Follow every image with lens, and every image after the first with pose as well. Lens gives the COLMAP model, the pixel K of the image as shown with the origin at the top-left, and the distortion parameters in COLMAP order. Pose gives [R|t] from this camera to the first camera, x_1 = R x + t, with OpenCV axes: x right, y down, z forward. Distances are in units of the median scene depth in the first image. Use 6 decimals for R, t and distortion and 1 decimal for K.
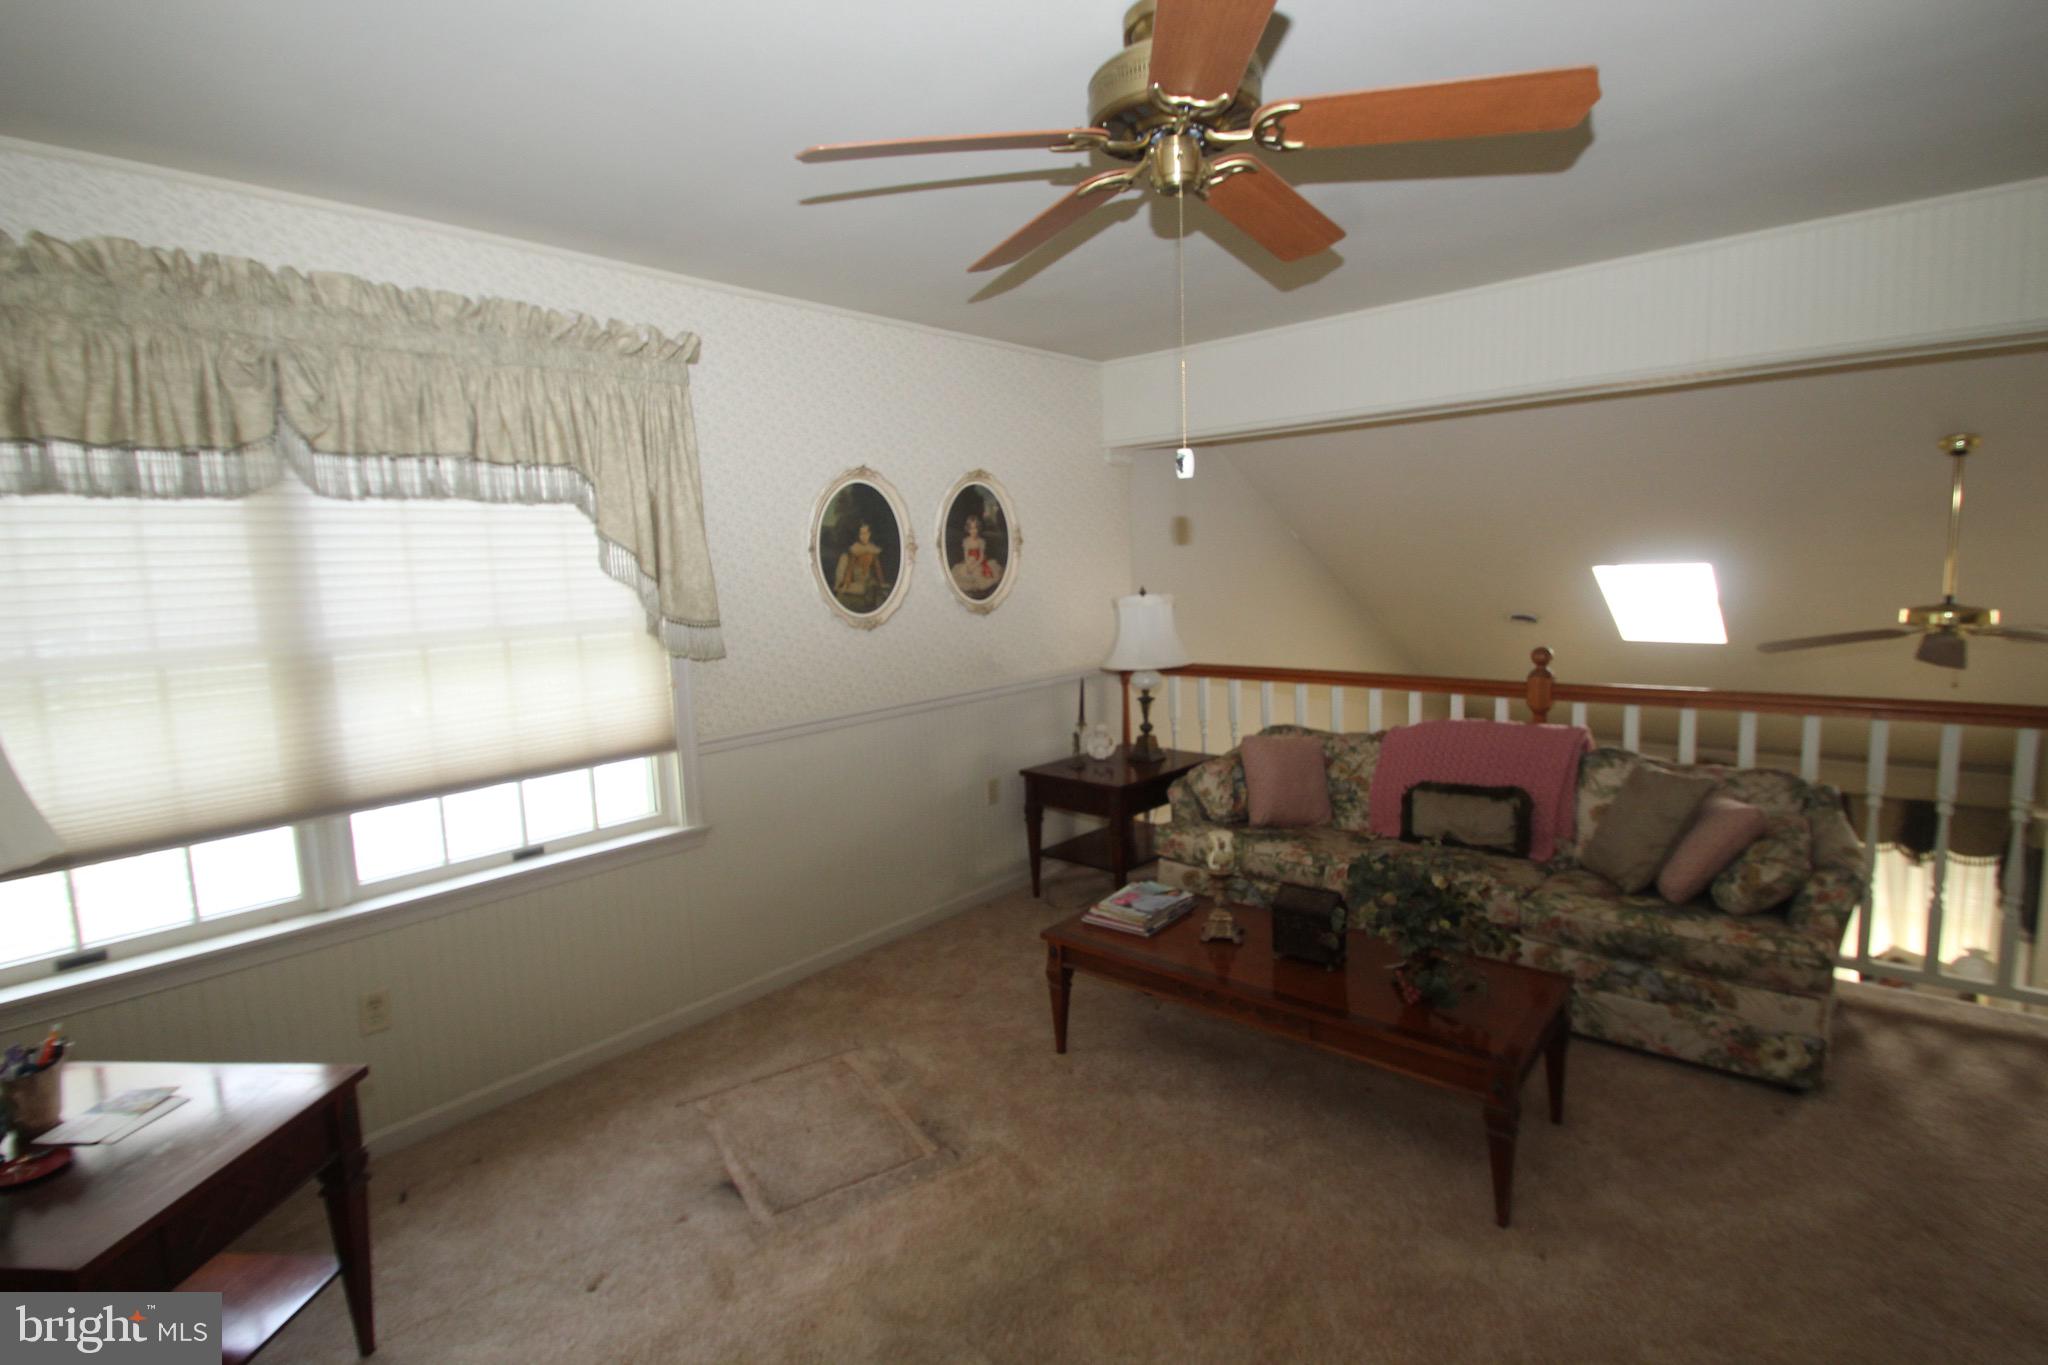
lens RADIAL K [[956.1, 0, 1027.8], [0, 956.1, 675.4], [0, 0, 1]] dist [0.004998, -0.010348]
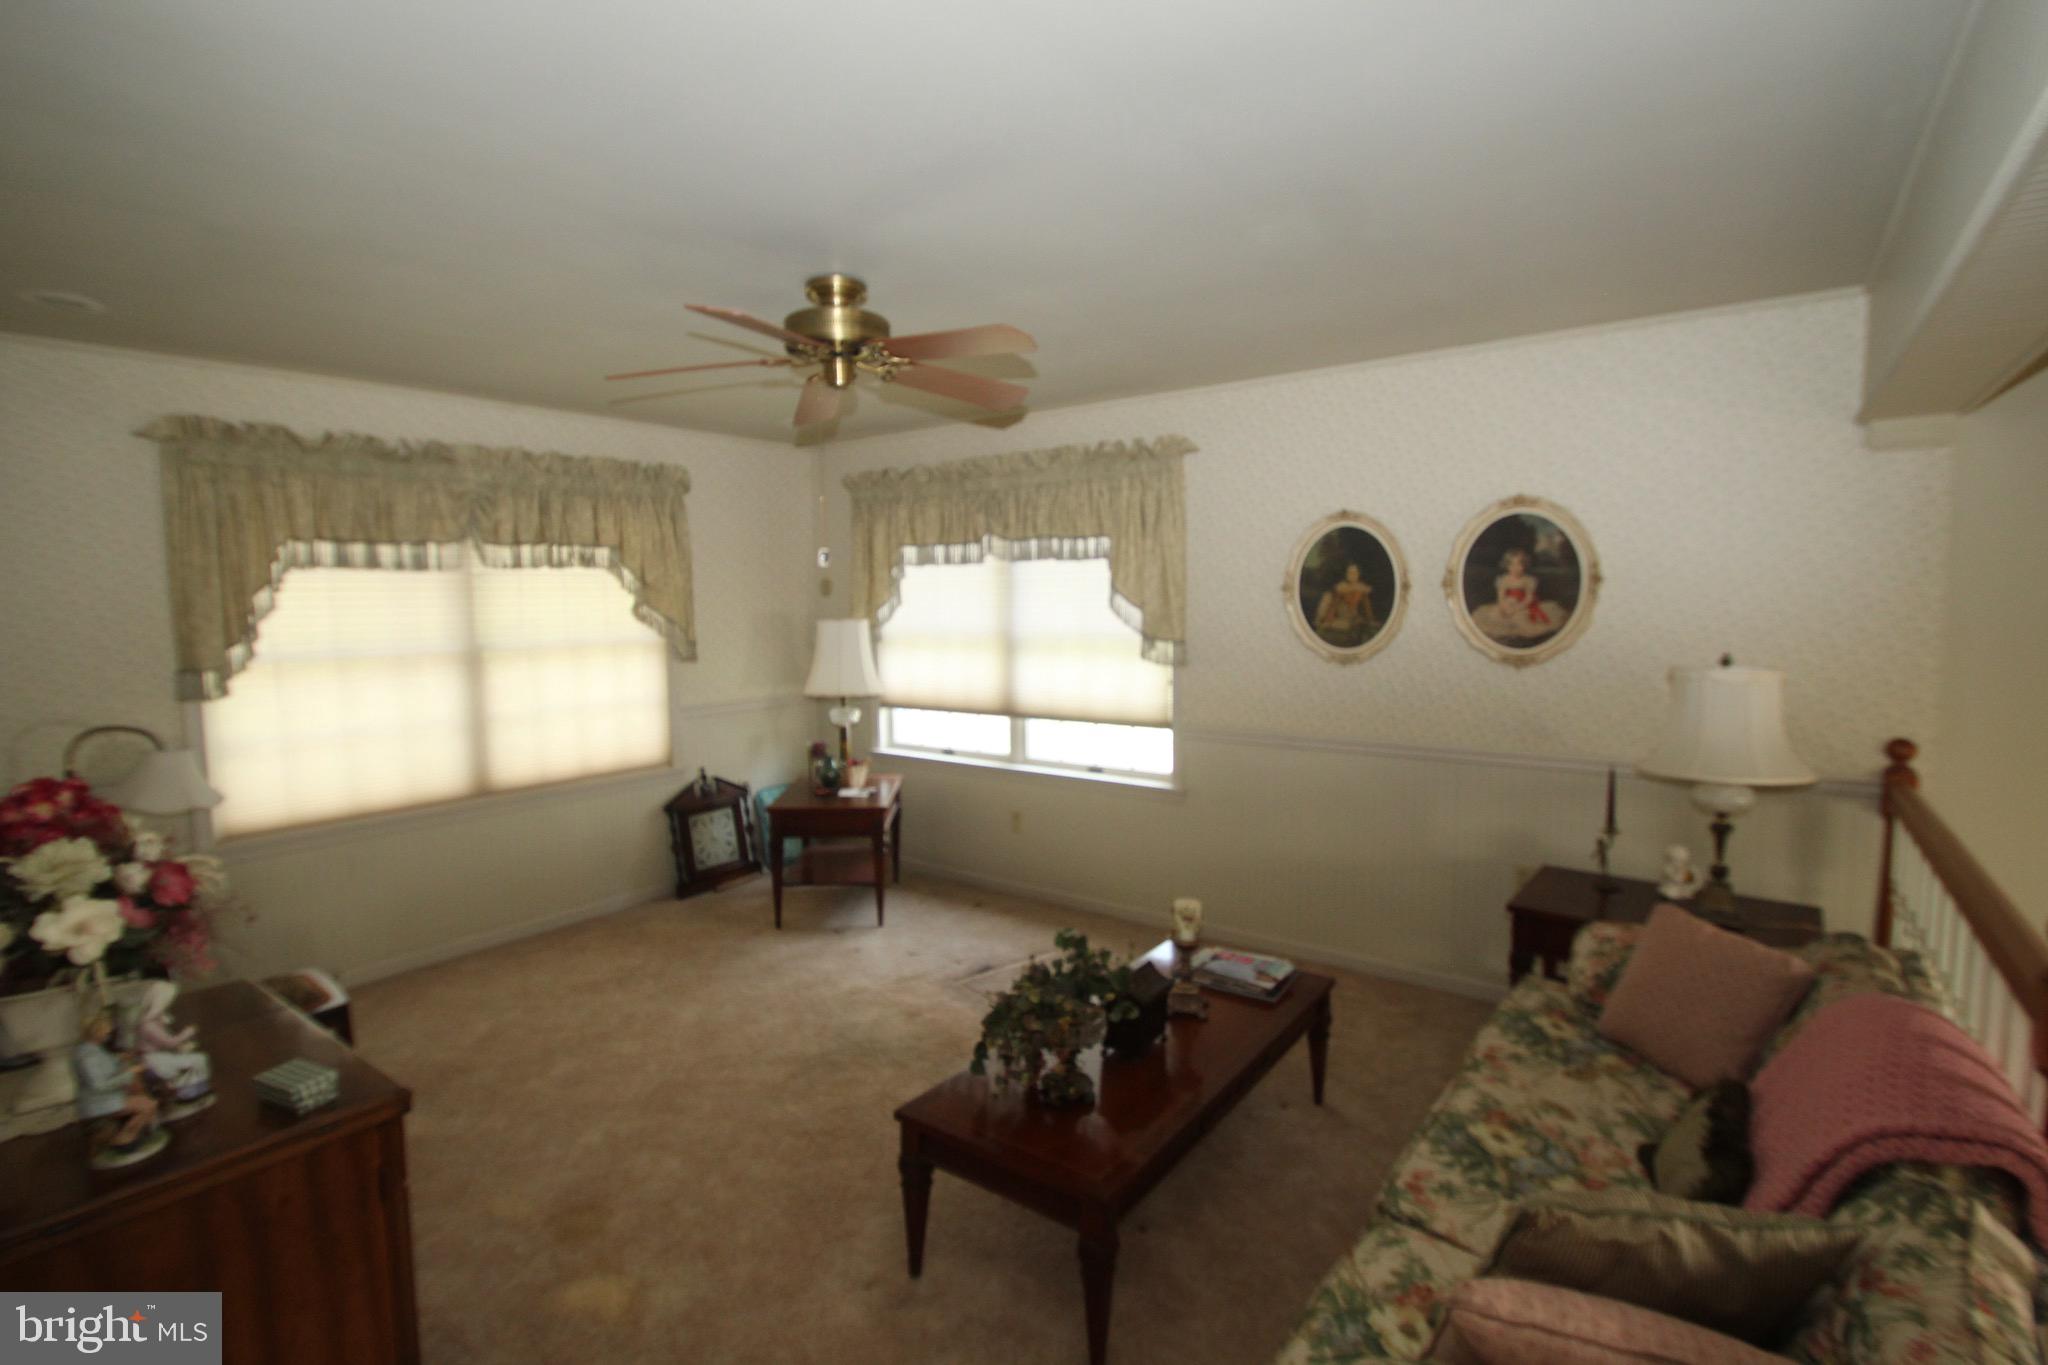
lens RADIAL K [[956.1, 0, 1030.0], [0, 956.1, 687.8], [0, 0, 1]] dist [0.004998, -0.010348]
pose [[0.084260, 0.132969, -0.987532, 0.837606], [-0.112897, 0.985949, 0.123123, -0.111921], [0.990027, 0.101116, 0.098088, 0.551386]]
